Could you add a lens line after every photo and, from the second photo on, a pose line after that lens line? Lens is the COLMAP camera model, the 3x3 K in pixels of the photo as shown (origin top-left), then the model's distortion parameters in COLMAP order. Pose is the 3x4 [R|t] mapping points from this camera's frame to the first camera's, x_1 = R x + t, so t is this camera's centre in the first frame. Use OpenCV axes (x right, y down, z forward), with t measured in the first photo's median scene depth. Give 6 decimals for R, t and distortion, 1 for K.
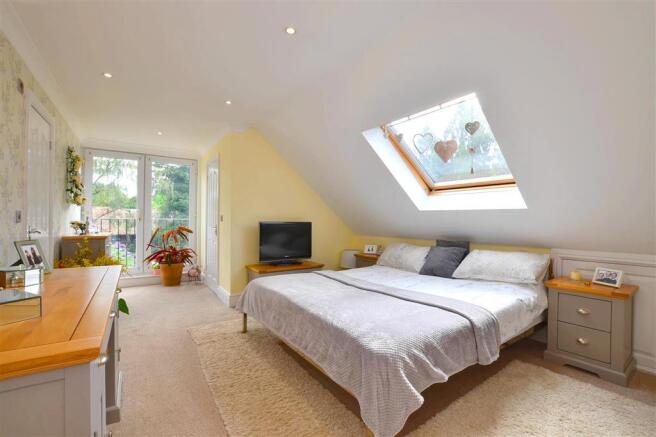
lens RADIAL K [[289.2, 0, 328.0], [0, 289.2, 218.5], [0, 0, 1]] dist [-0.031684, 0.000476]
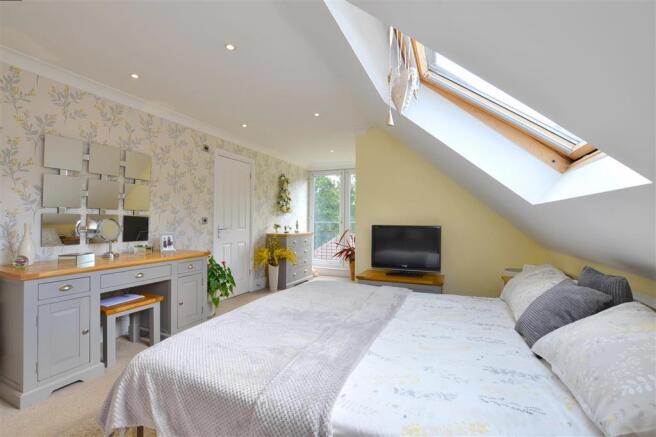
lens RADIAL K [[289.2, 0, 328.0], [0, 289.2, 218.5], [0, 0, 1]] dist [-0.031684, 0.000476]
pose [[0.526405, -0.010308, -0.850172, 0.529397], [0.001939, 0.999938, -0.010924, 0.000510], [0.850232, 0.004102, 0.526392, 0.407603]]
